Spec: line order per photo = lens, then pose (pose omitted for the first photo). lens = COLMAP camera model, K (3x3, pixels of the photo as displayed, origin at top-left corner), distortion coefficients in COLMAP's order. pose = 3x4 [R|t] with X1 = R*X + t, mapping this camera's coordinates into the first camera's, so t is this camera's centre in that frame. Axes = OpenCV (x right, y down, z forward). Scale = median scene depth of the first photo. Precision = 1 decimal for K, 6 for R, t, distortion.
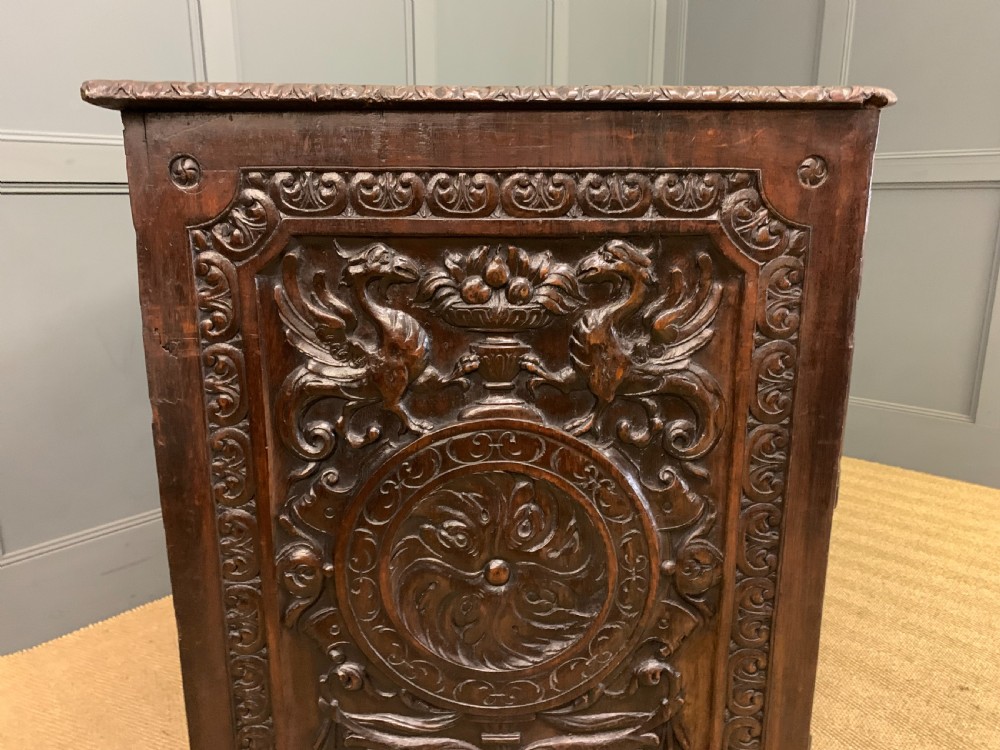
lens RADIAL K [[764.6, 0, 504.4], [0, 764.6, 382.2], [0, 0, 1]] dist [0.029440, -0.016031]
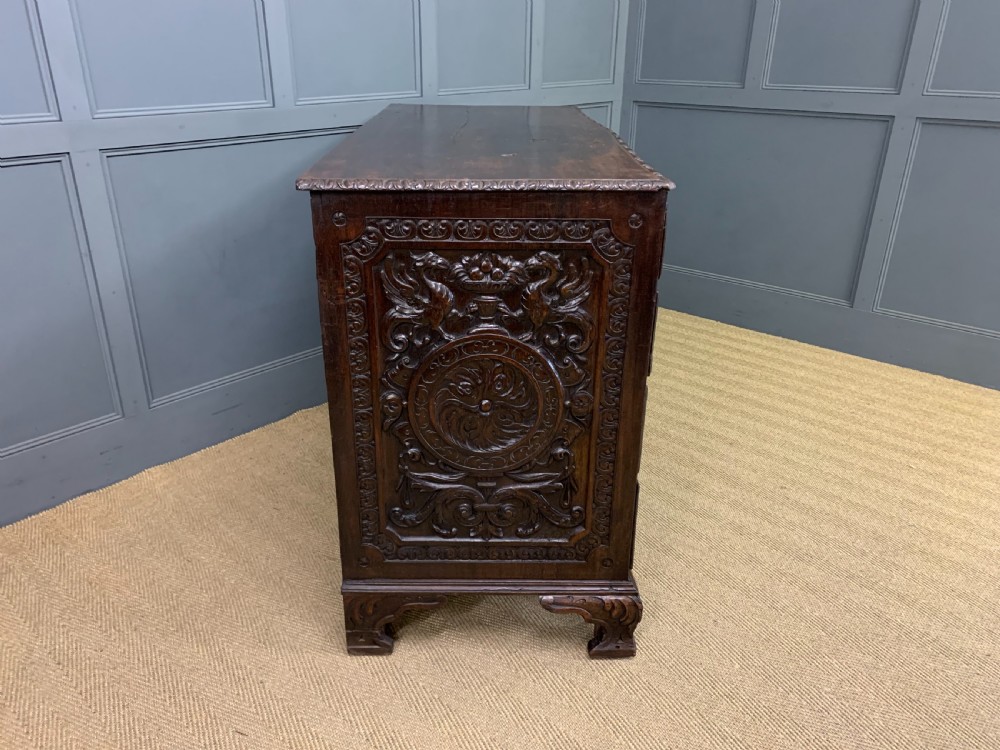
lens RADIAL K [[764.6, 0, 496.9], [0, 764.6, 373.5], [0, 0, 1]] dist [0.029440, -0.016031]
pose [[0.999936, 0.006766, 0.009075, 0.001923], [-0.008220, 0.985200, 0.171212, -0.198153], [-0.007782, -0.171276, 0.985192, -1.052054]]
